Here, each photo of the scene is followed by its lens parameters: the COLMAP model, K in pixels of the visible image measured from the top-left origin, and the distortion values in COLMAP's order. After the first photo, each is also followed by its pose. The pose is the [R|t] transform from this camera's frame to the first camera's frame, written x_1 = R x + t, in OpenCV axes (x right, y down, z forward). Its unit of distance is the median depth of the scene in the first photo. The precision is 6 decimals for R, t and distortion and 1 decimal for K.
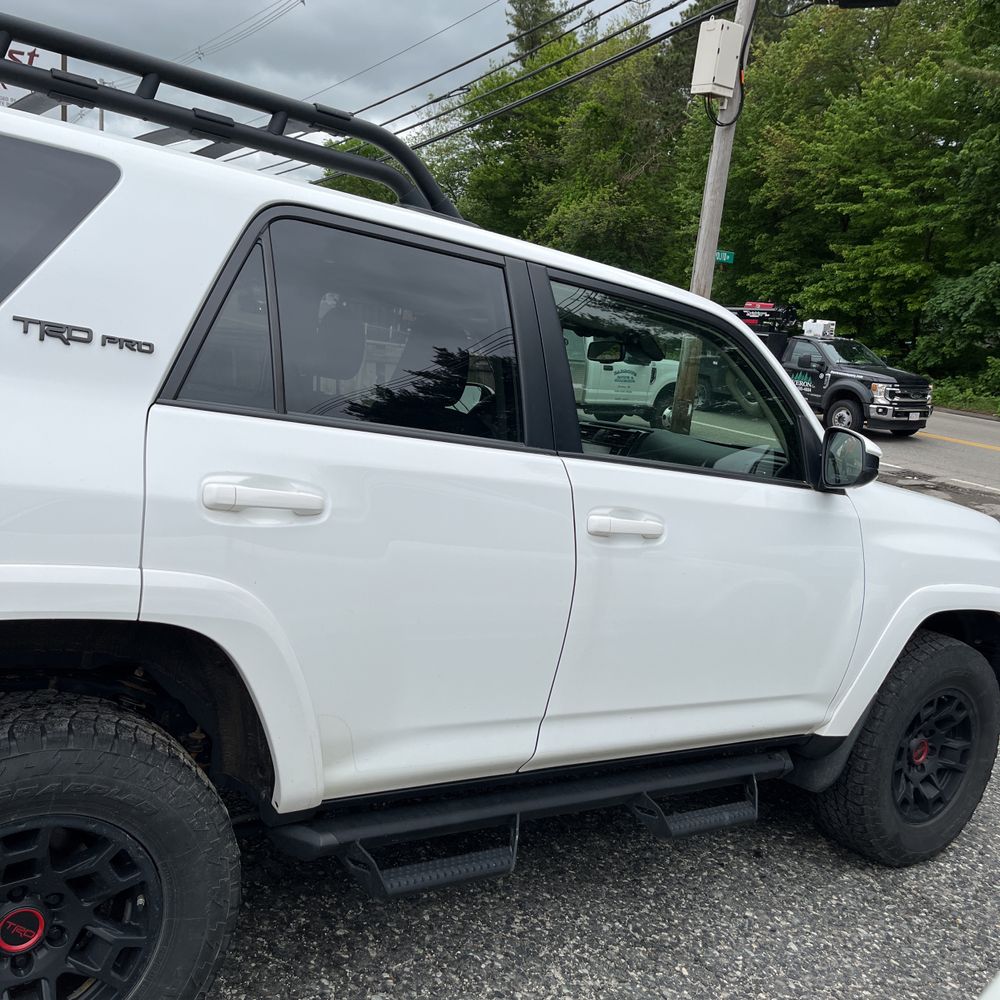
lens RADIAL K [[1012.7, 0, 489.6], [0, 1012.7, 496.4], [0, 0, 1]] dist [0.020707, 0.000000]
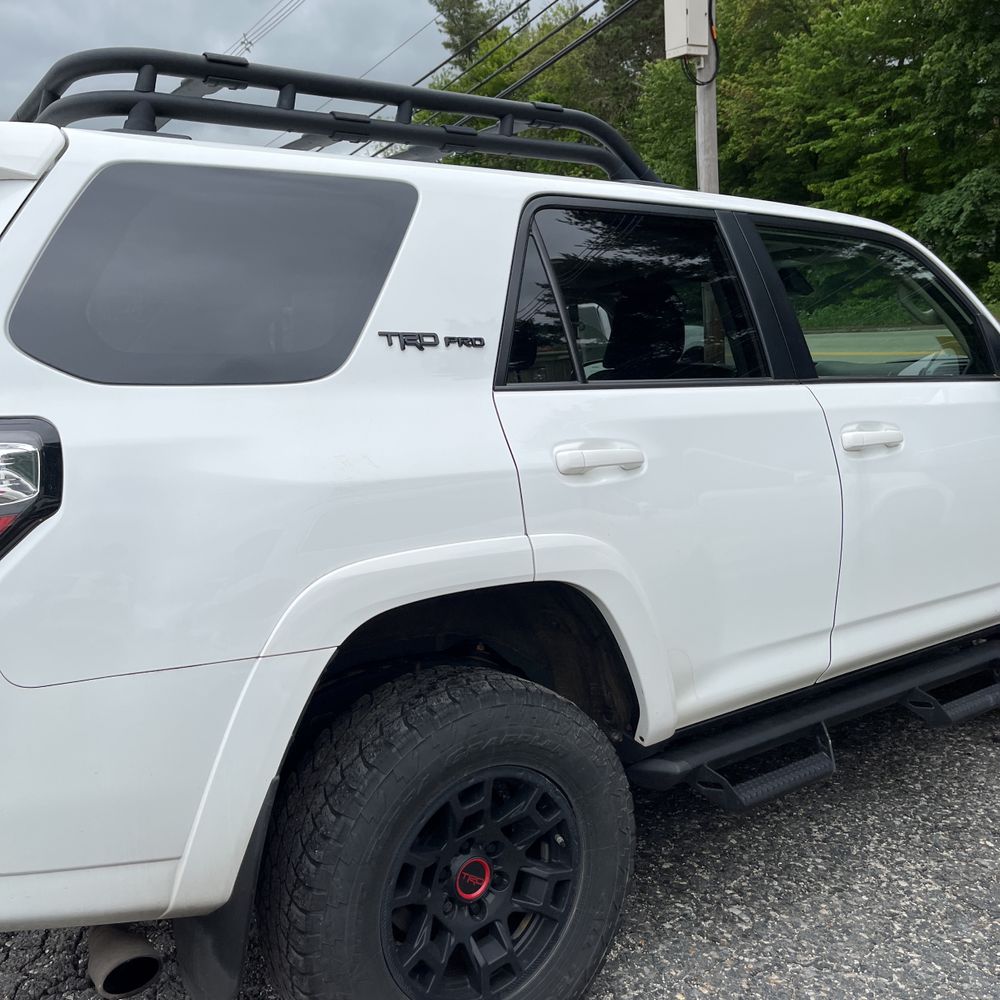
lens RADIAL K [[1012.7, 0, 490.1], [0, 1012.7, 506.6], [0, 0, 1]] dist [0.020707, 0.000000]
pose [[0.981811, -0.189353, -0.013891, -0.261426], [0.189400, 0.981898, 0.002170, 0.021936], [0.013229, -0.004761, 0.999901, -0.075235]]
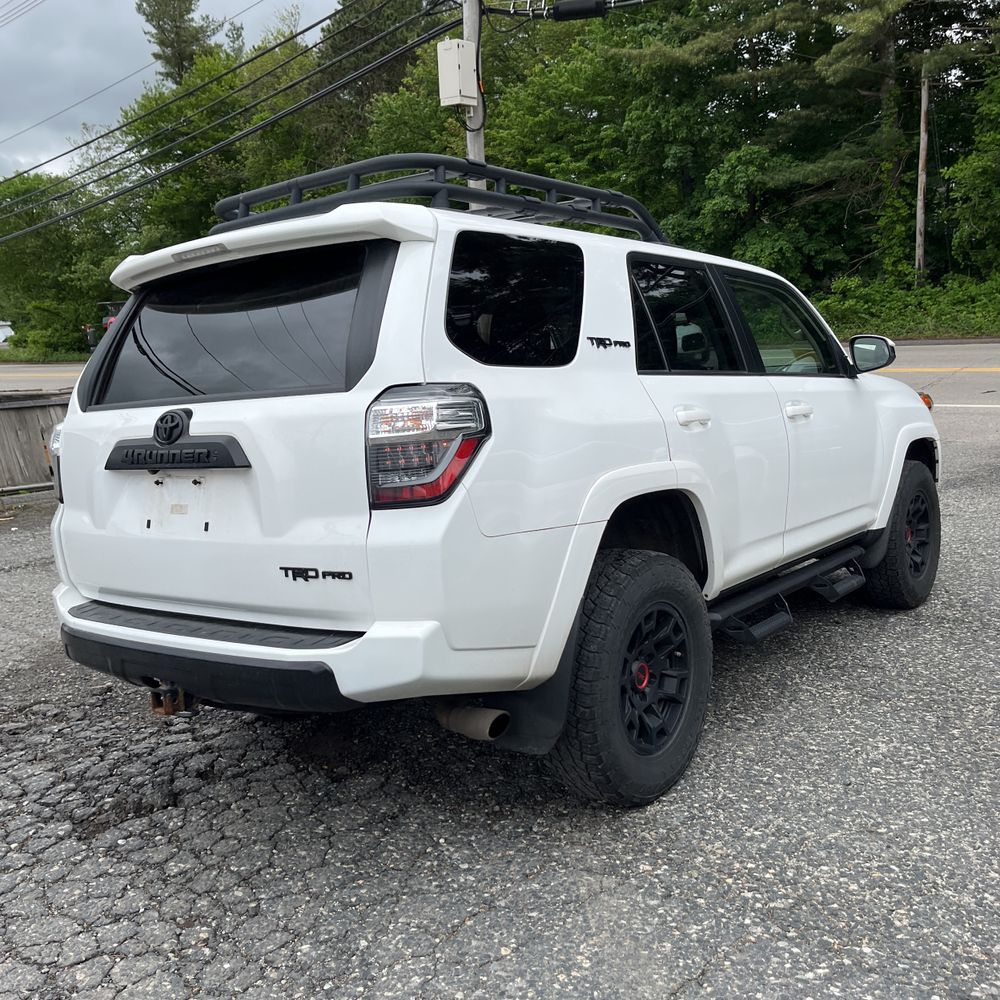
lens RADIAL K [[1012.7, 0, 502.8], [0, 1012.7, 495.2], [0, 0, 1]] dist [0.020707, 0.000000]
pose [[0.936580, -0.219486, 0.273210, -0.822991], [0.219299, 0.975145, 0.031622, 0.005587], [-0.273360, 0.030298, 0.961435, -0.482338]]
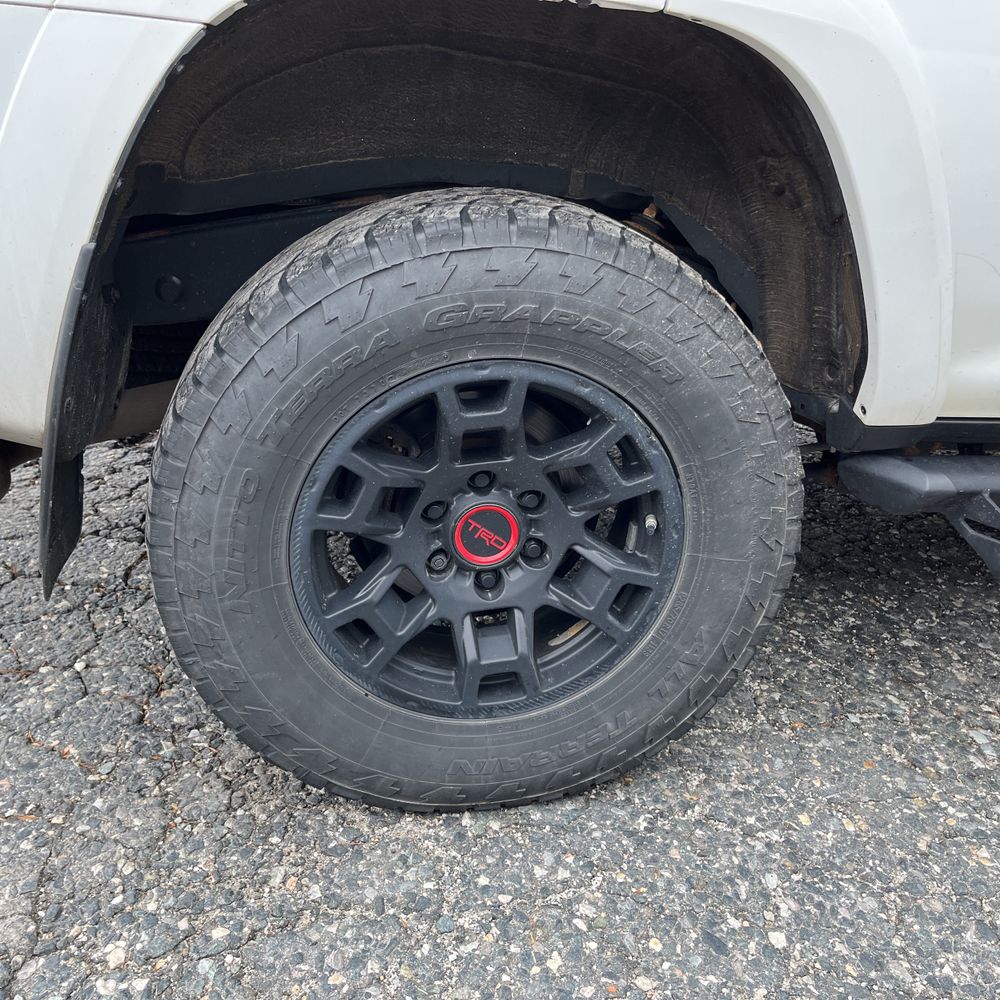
lens RADIAL K [[1012.7, 0, 494.4], [0, 1012.7, 509.6], [0, 0, 1]] dist [0.020707, 0.000000]
pose [[0.898700, 0.096149, -0.427894, -0.120681], [0.009085, 0.971381, 0.237353, 0.182410], [0.438469, -0.217197, 0.872107, 0.301788]]
